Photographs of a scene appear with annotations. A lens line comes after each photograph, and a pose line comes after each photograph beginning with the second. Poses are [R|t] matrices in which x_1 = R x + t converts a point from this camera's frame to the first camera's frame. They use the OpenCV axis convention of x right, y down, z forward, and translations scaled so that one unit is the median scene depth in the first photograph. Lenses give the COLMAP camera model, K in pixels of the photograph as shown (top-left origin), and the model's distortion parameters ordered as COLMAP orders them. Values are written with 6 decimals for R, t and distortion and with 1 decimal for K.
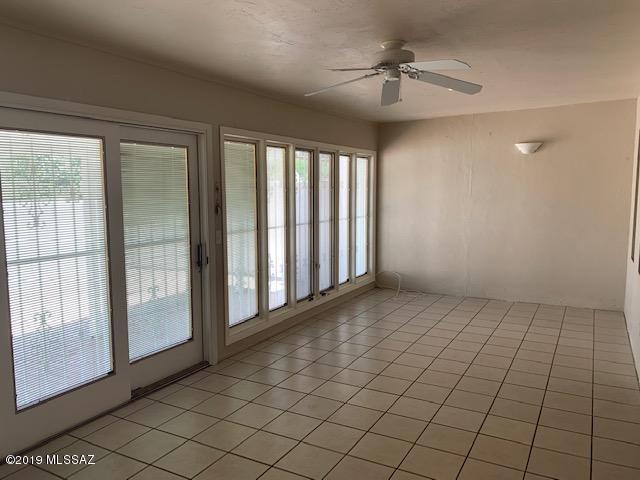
lens RADIAL K [[494.6, 0, 319.5], [0, 494.6, 235.0], [0, 0, 1]] dist [-0.002367, -0.008297]
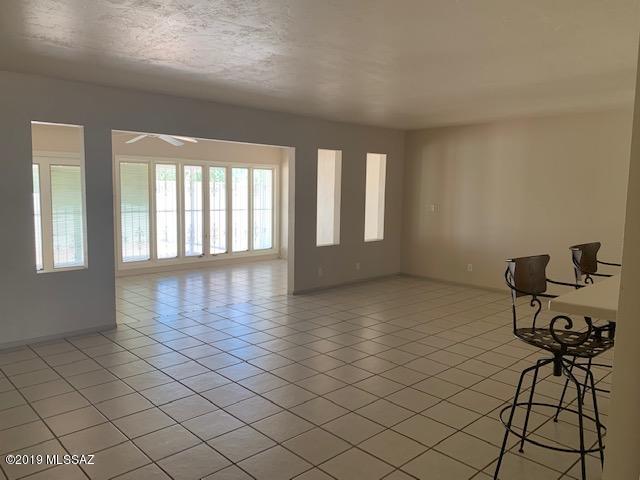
lens RADIAL K [[494.6, 0, 319.3], [0, 494.6, 241.0], [0, 0, 1]] dist [-0.002367, -0.008297]
pose [[0.954147, 0.056254, -0.294006, 0.951380], [-0.052994, 0.998413, 0.019051, 0.029043], [0.294611, -0.002597, 0.955614, -0.508194]]
